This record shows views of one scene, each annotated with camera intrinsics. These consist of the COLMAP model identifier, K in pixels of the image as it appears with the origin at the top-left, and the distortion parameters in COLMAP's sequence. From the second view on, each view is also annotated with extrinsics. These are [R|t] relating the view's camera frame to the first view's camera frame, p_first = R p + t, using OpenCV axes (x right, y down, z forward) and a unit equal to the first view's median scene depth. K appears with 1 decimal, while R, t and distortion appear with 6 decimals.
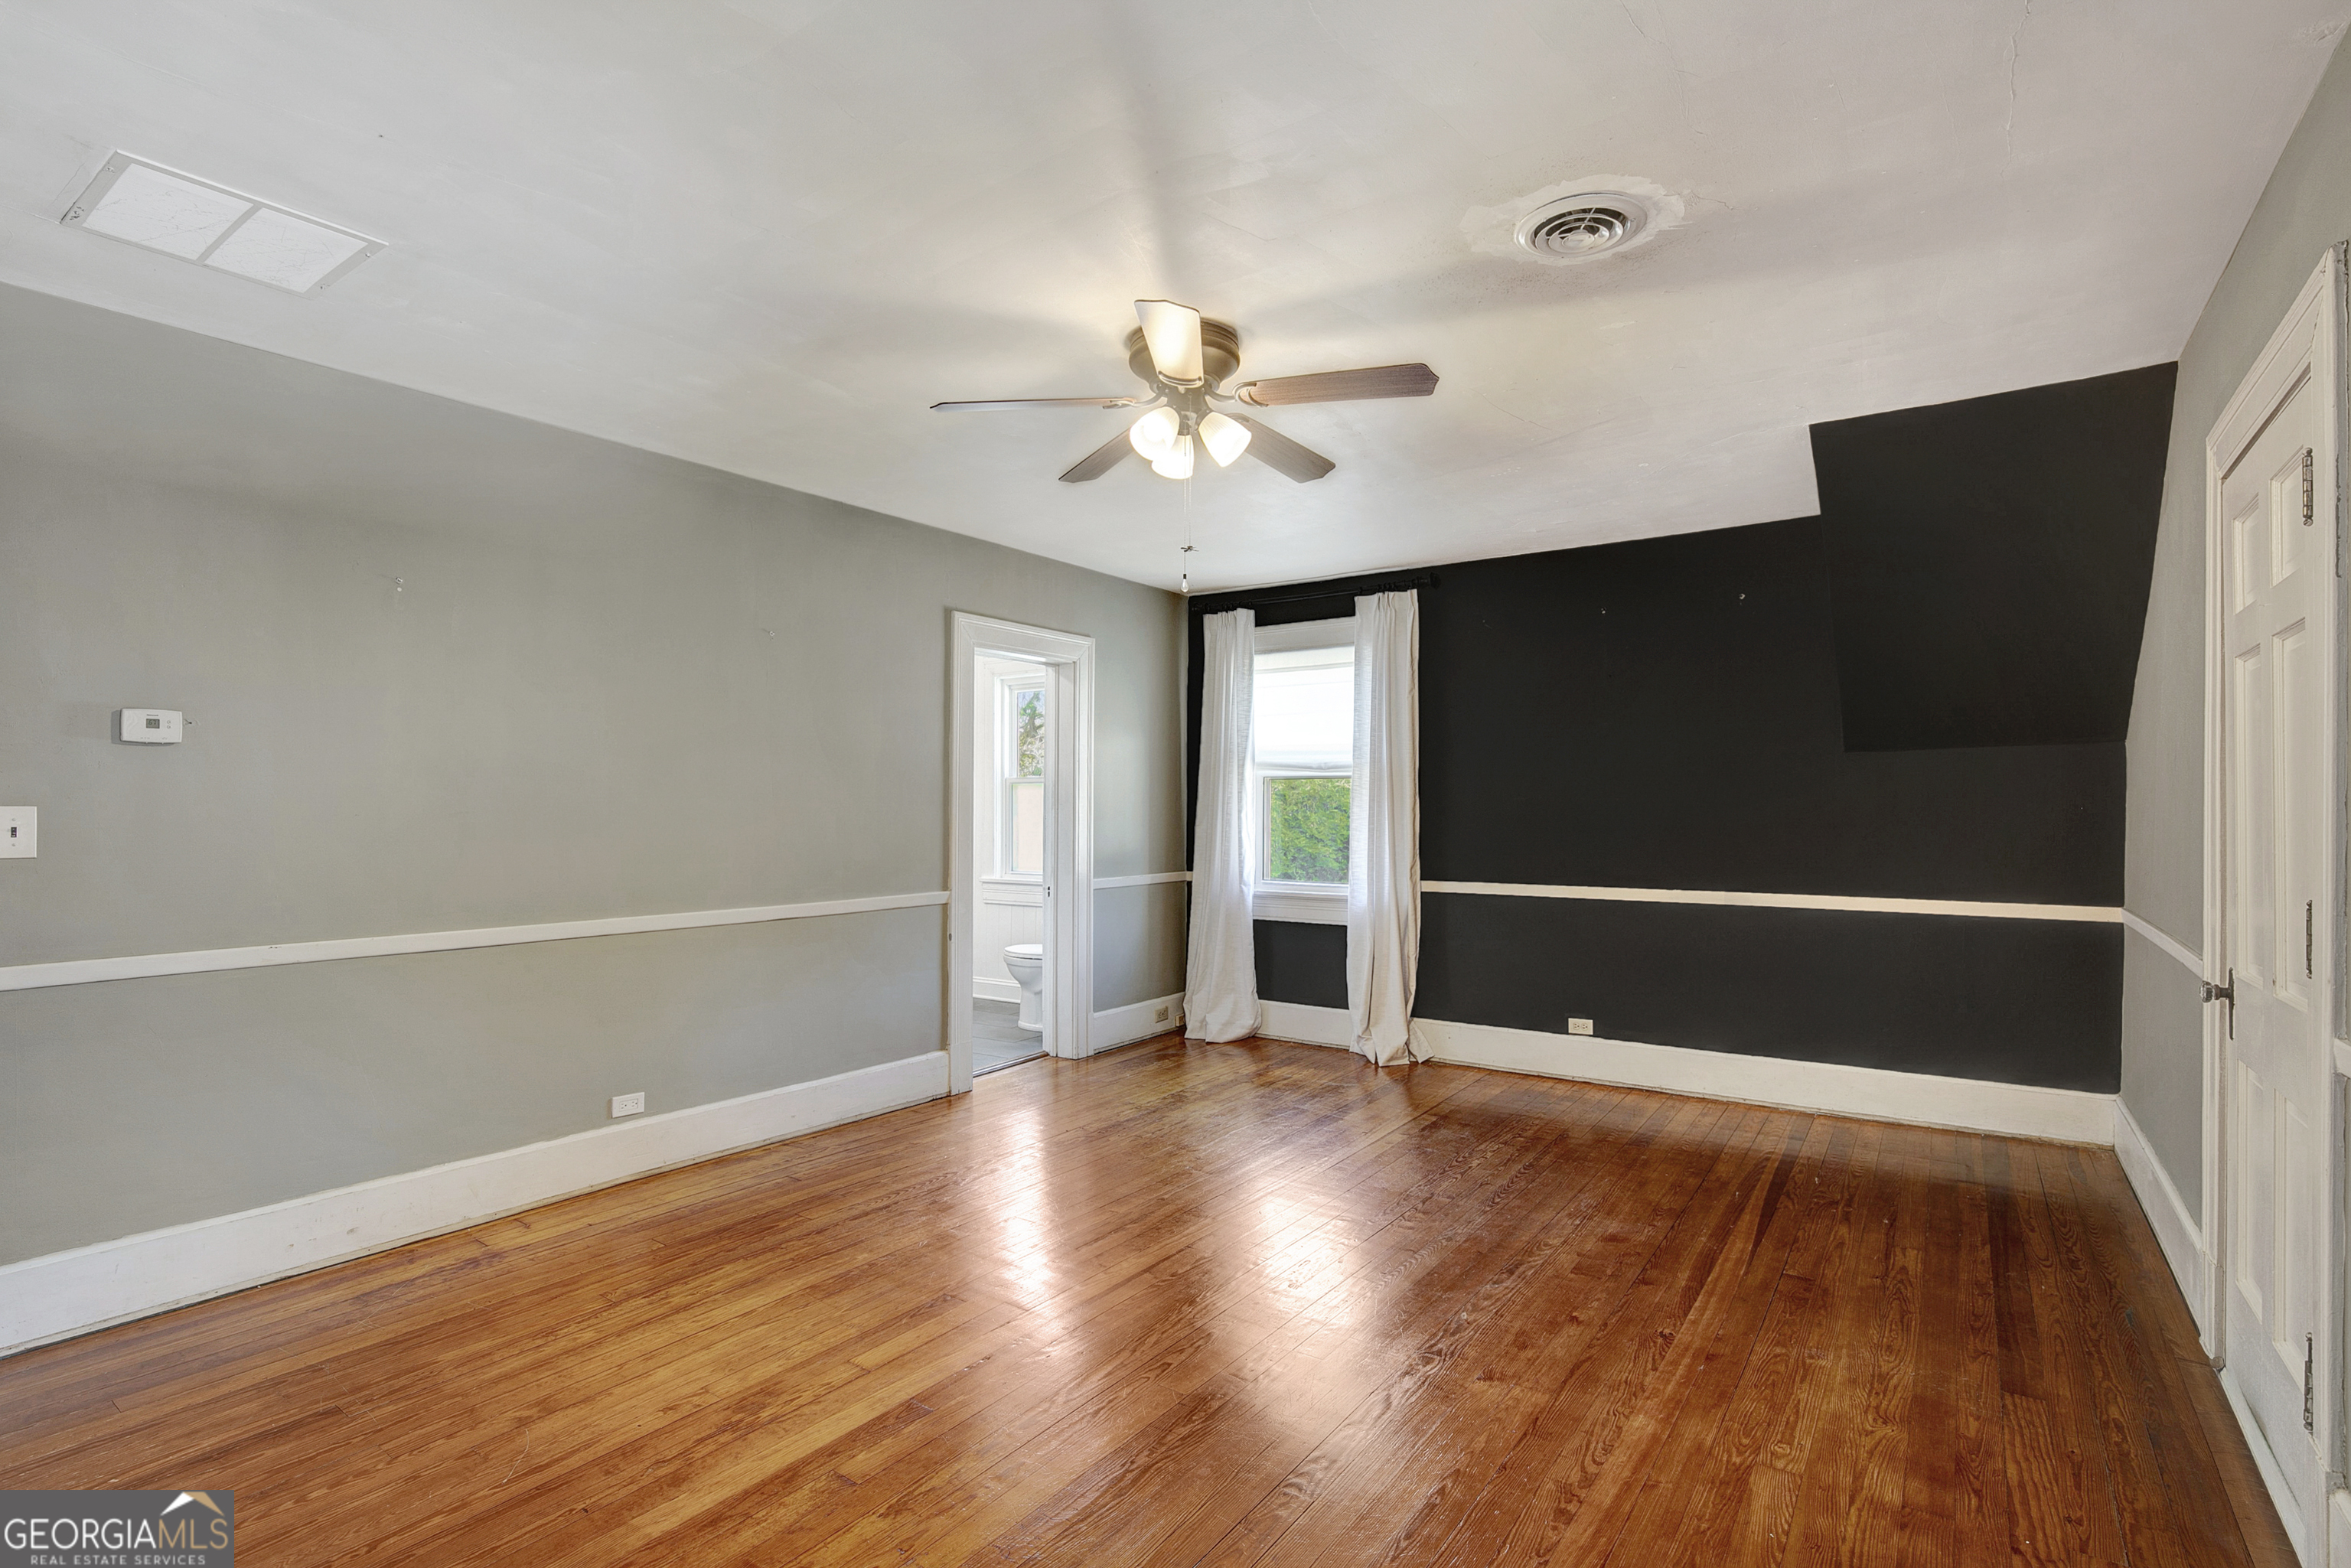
lens RADIAL K [[1118.9, 0, 1186.1], [0, 1118.9, 808.2], [0, 0, 1]] dist [-0.009920, 0.000861]
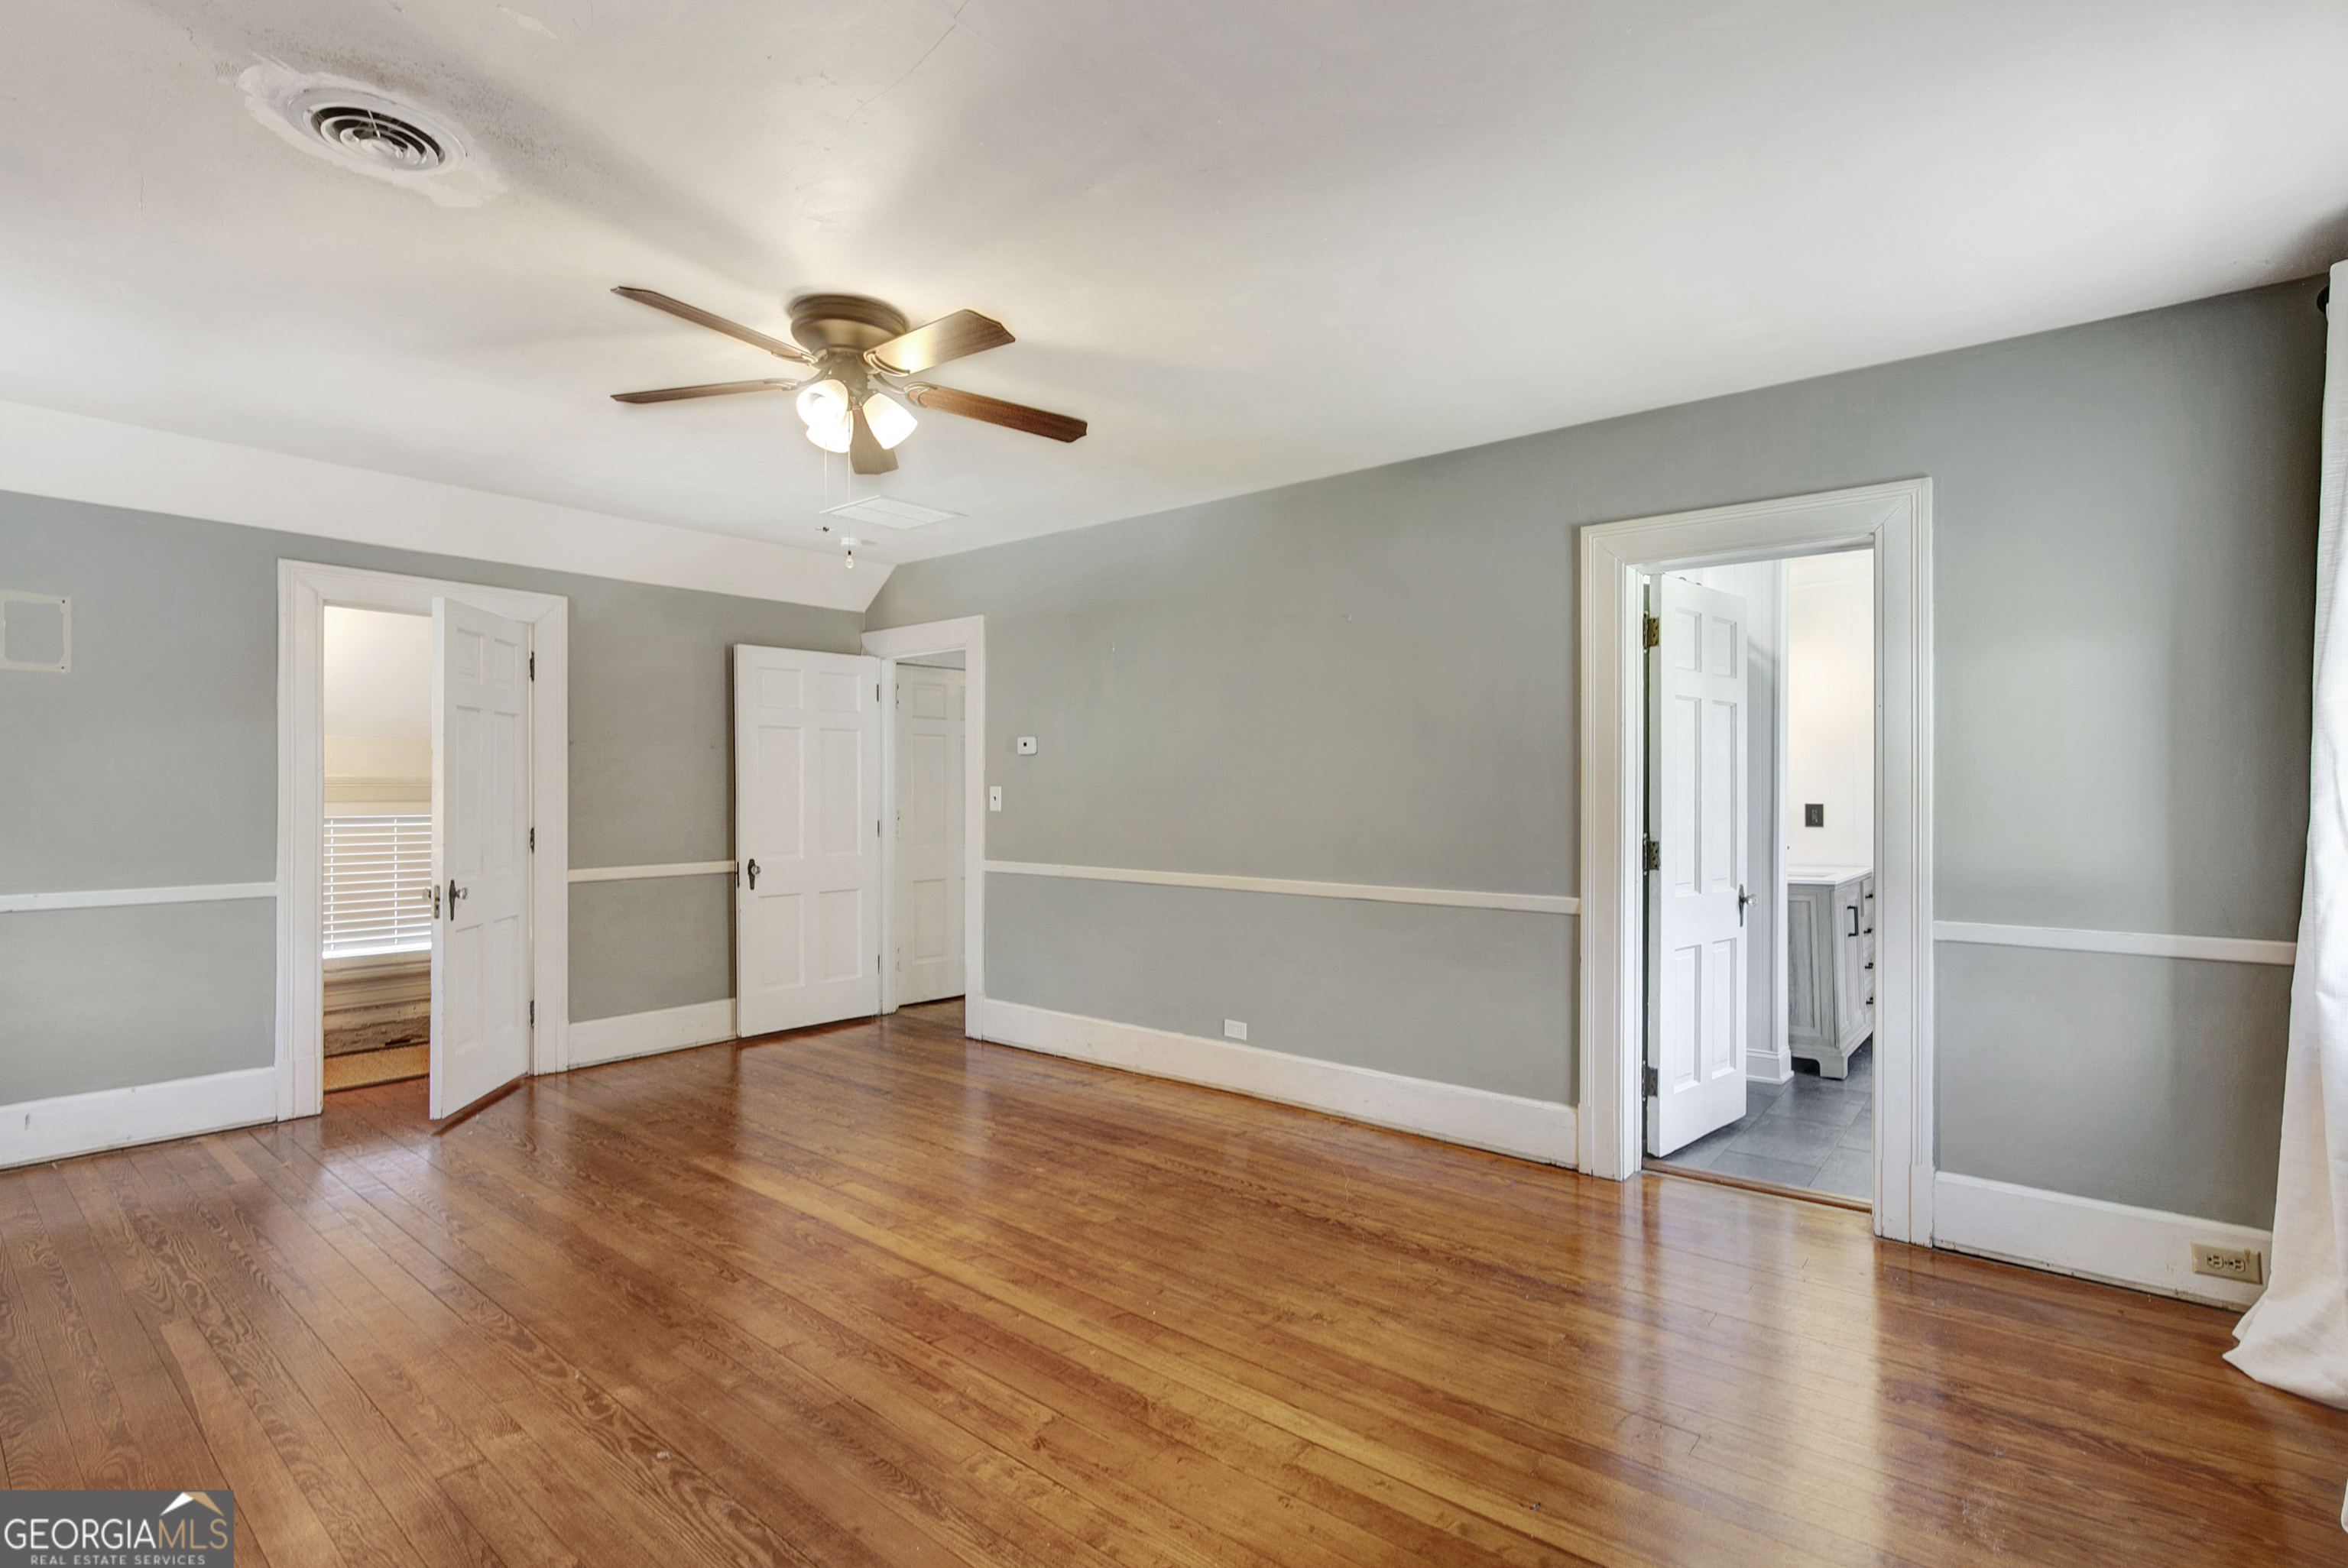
lens RADIAL K [[1101.7, 0, 1197.5], [0, 1101.7, 775.3], [0, 0, 1]] dist [-0.001718, 0.000494]
pose [[-0.065390, -0.014067, -0.997761, 0.589779], [-0.003289, 0.999898, -0.013881, 0.002596], [0.997854, 0.002374, -0.065429, 0.855159]]
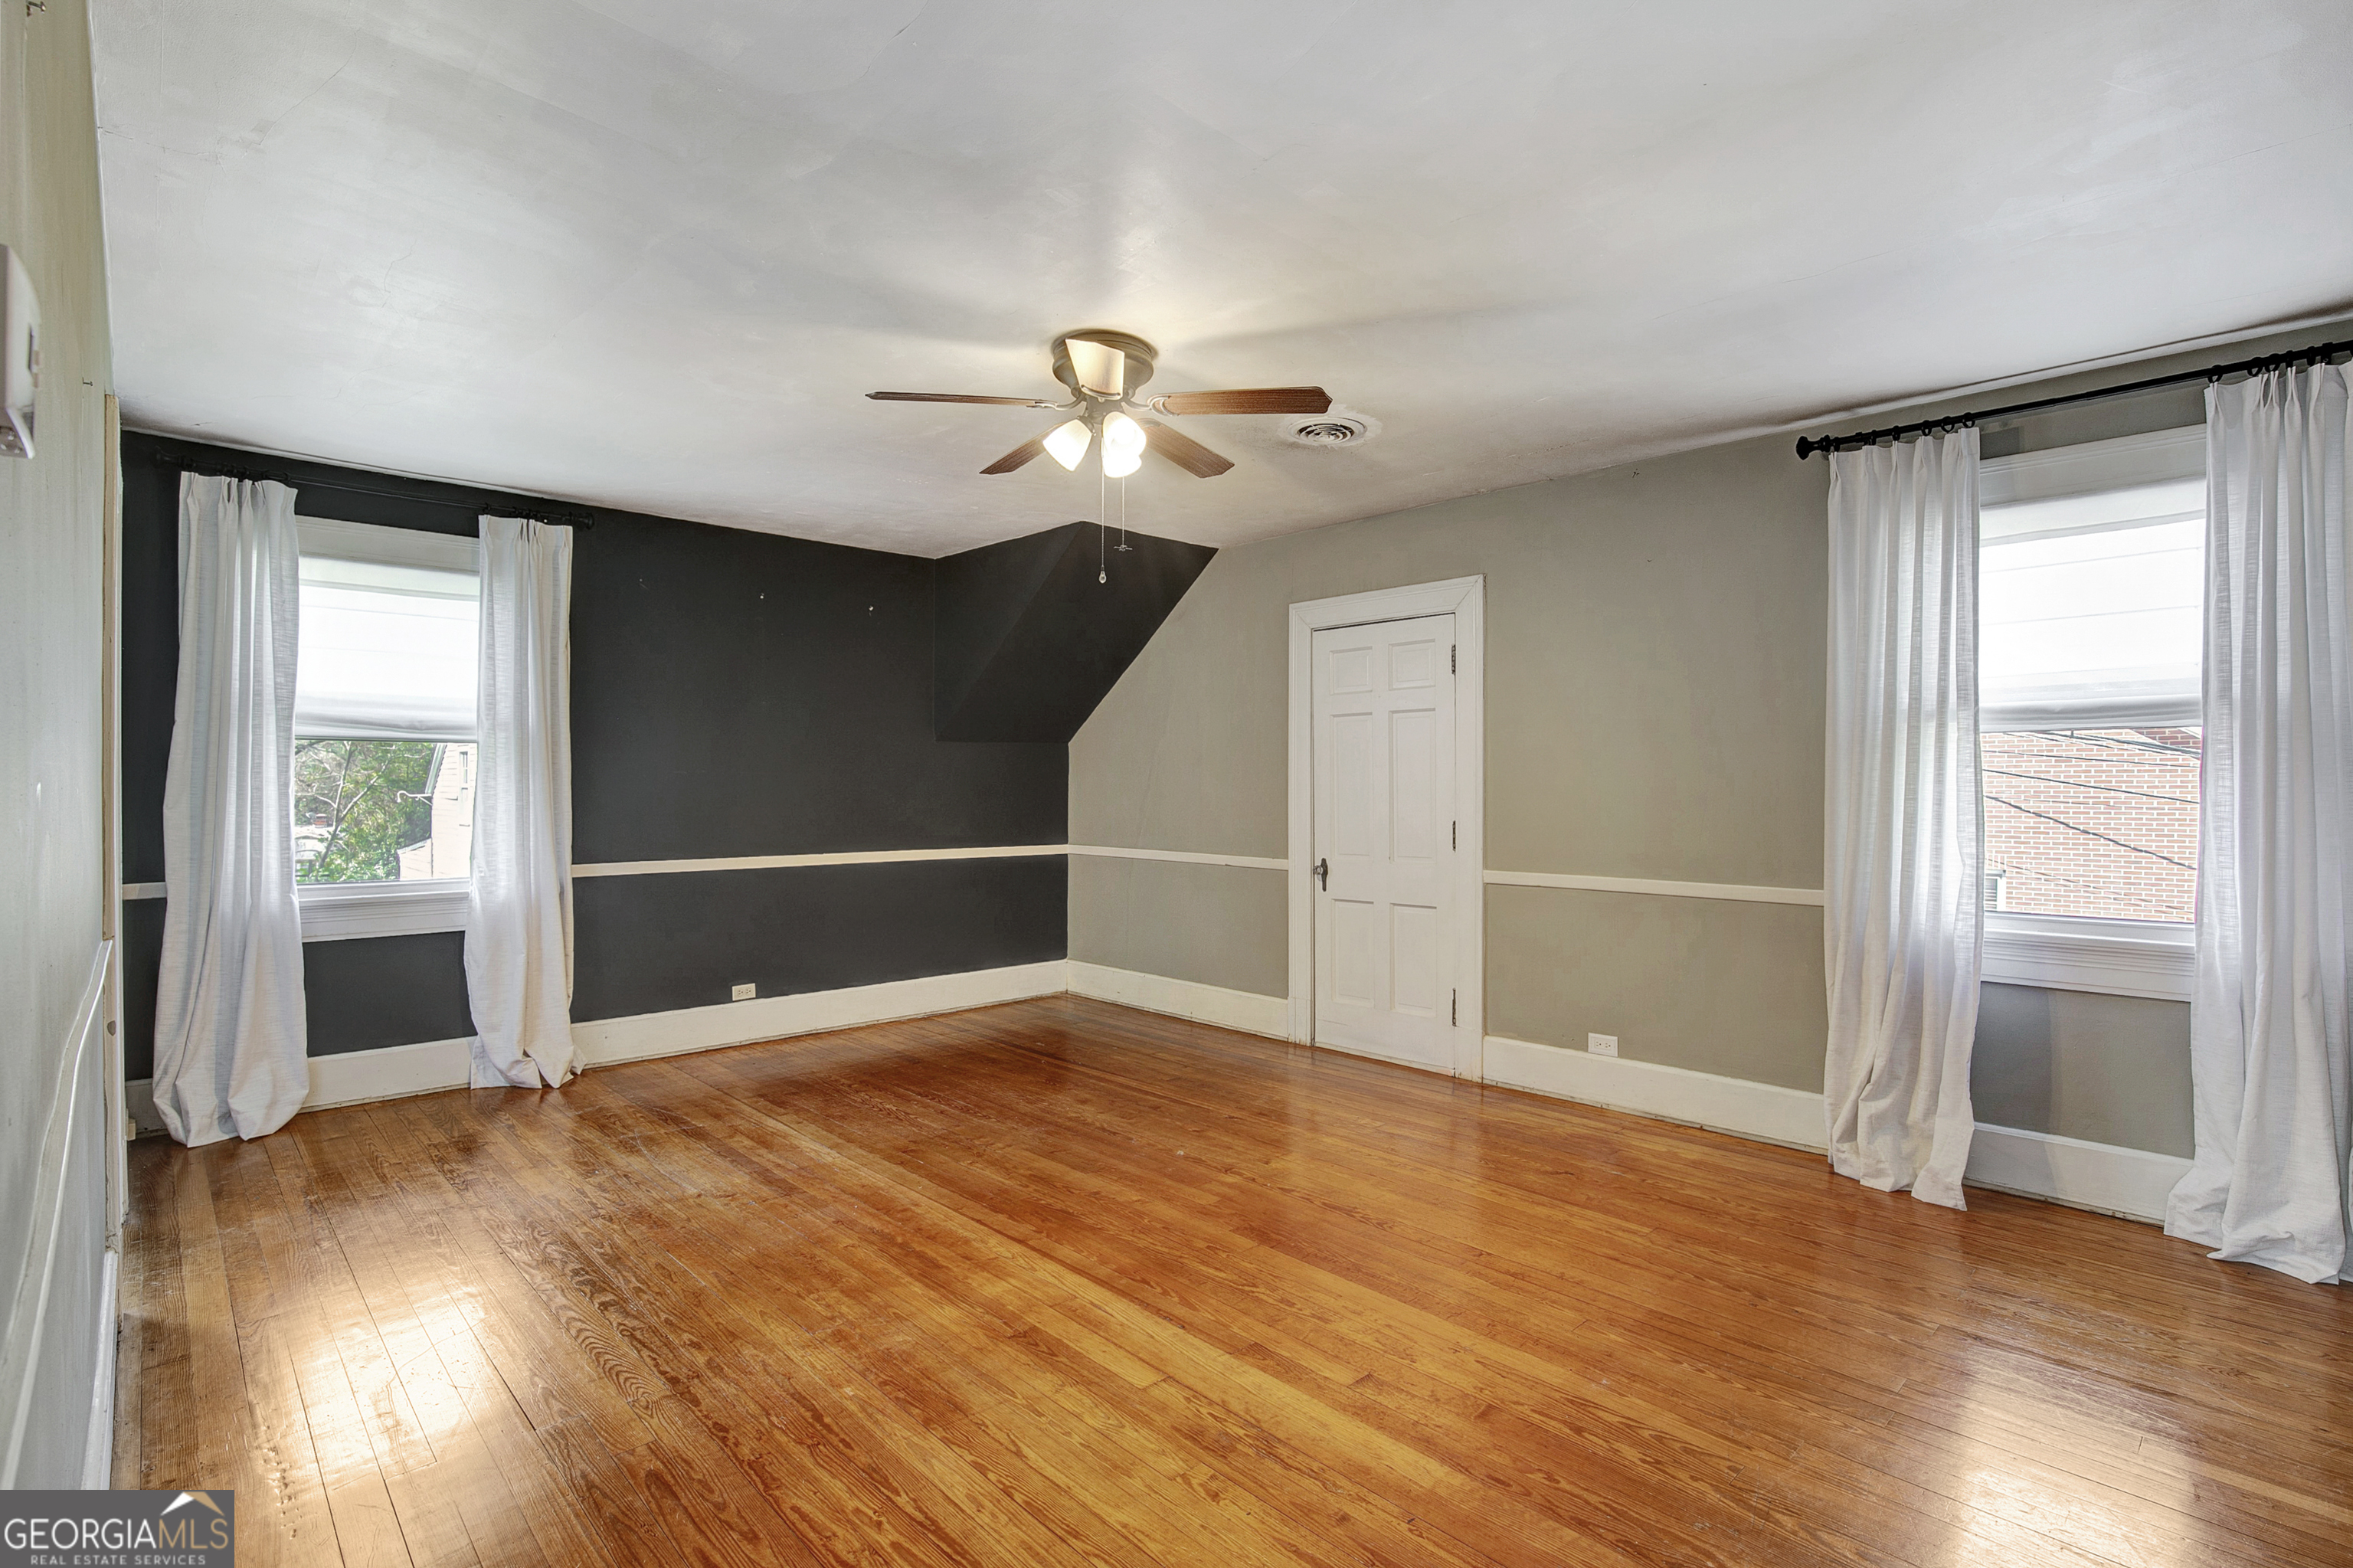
lens RADIAL K [[1119.9, 0, 1187.1], [0, 1119.9, 808.2], [0, 0, 1]] dist [-0.009920, 0.000861]
pose [[0.192646, -0.021000, 0.981044, -0.662356], [-0.002990, 0.999754, 0.021988, -0.000239], [-0.981264, -0.007169, 0.192535, 0.443781]]
